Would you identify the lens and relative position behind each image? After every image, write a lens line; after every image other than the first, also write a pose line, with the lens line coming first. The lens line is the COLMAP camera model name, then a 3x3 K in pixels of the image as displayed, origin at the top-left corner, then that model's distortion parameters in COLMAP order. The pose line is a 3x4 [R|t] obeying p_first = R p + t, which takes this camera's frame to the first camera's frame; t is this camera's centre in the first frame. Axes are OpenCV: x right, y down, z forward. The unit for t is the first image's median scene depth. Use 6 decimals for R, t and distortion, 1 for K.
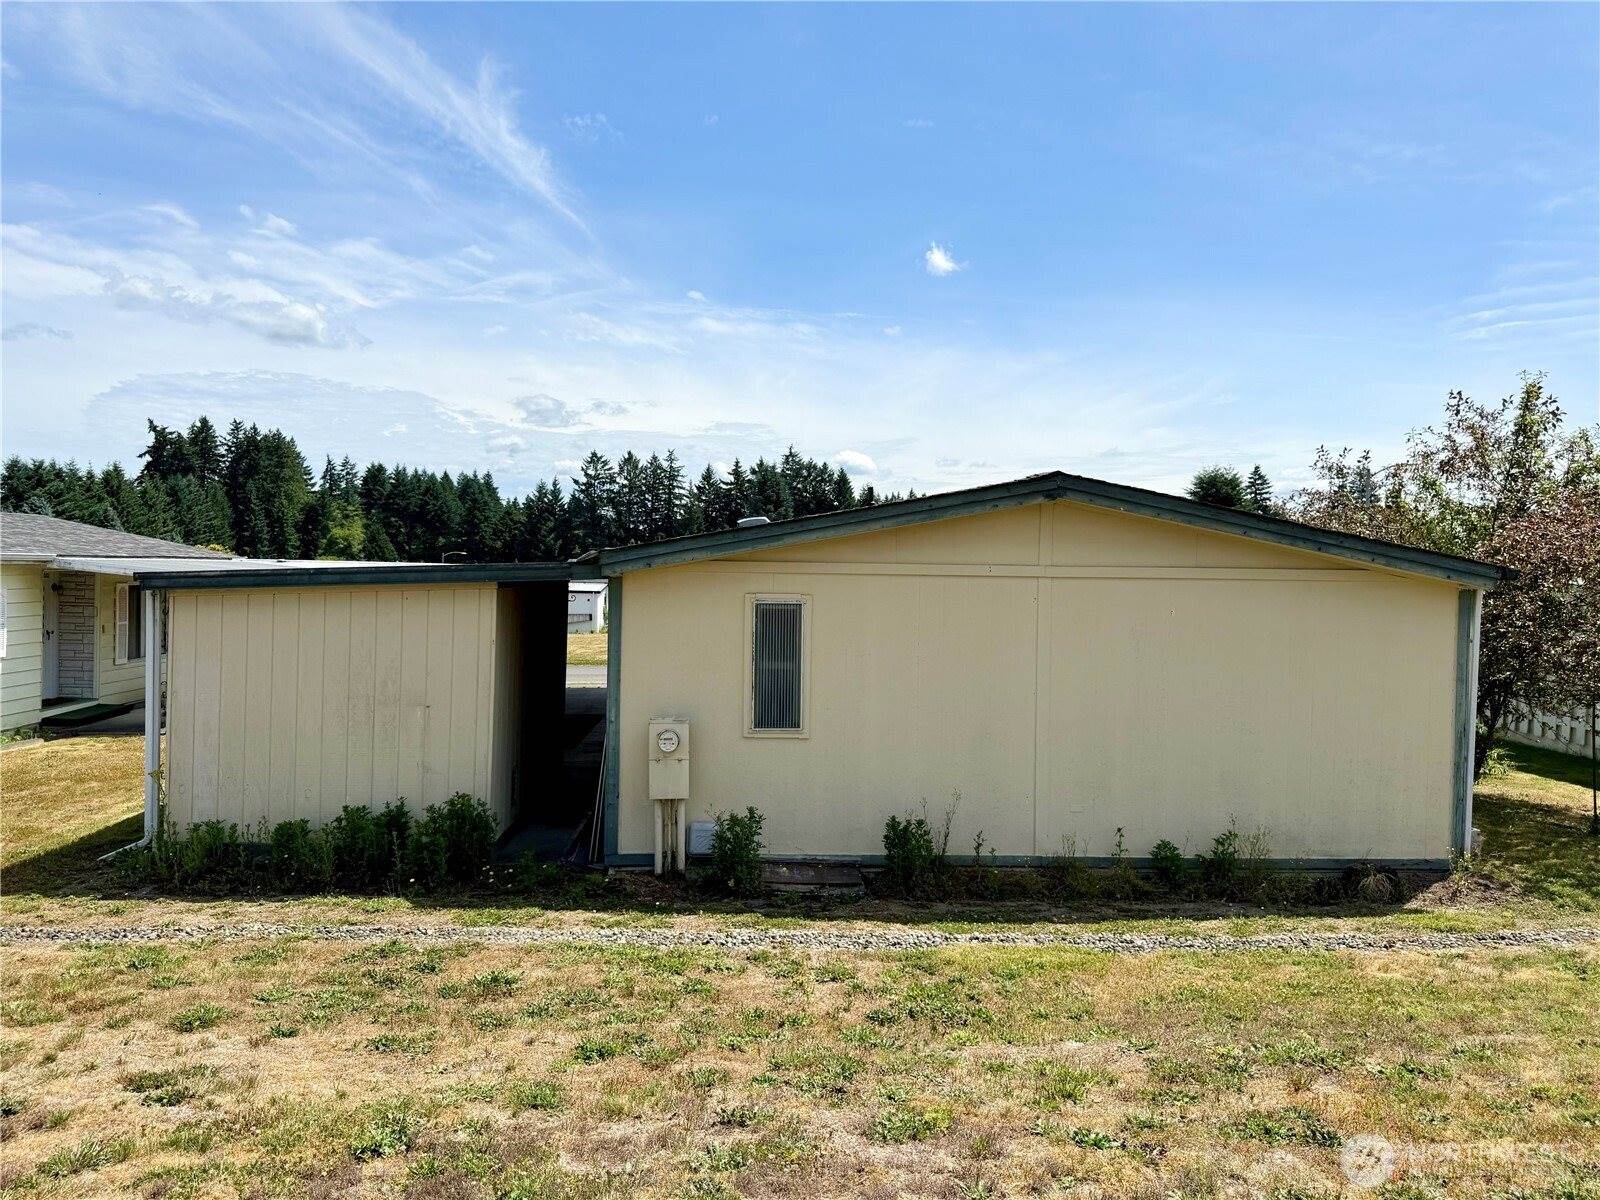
lens RADIAL K [[1115.2, 0, 800.0], [0, 1115.2, 600.0], [0, 0, 1]] dist [0.002678, 0.001105]
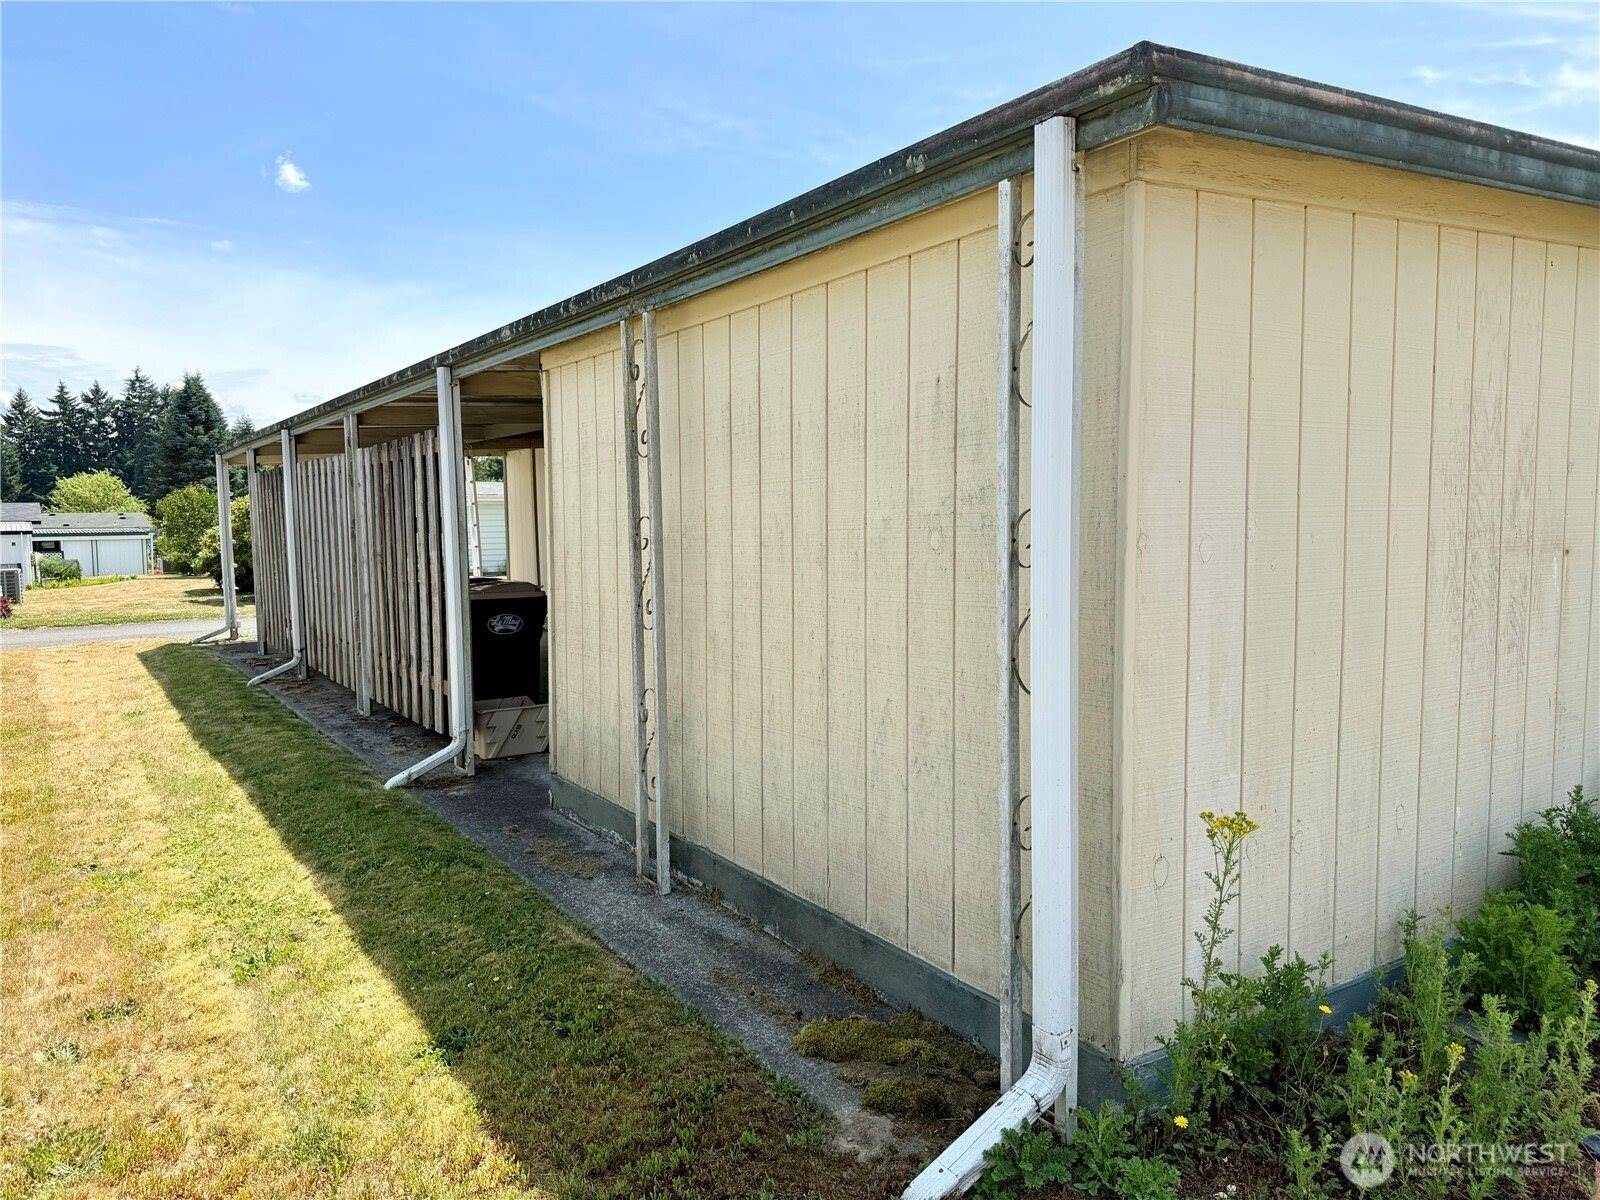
lens RADIAL K [[1115.2, 0, 800.0], [0, 1115.2, 600.0], [0, 0, 1]] dist [0.002678, 0.001105]
pose [[0.849612, -0.080246, 0.521268, -0.770349], [0.053273, 0.996360, 0.066556, 0.072693], [-0.524711, -0.028777, 0.850794, 0.807873]]
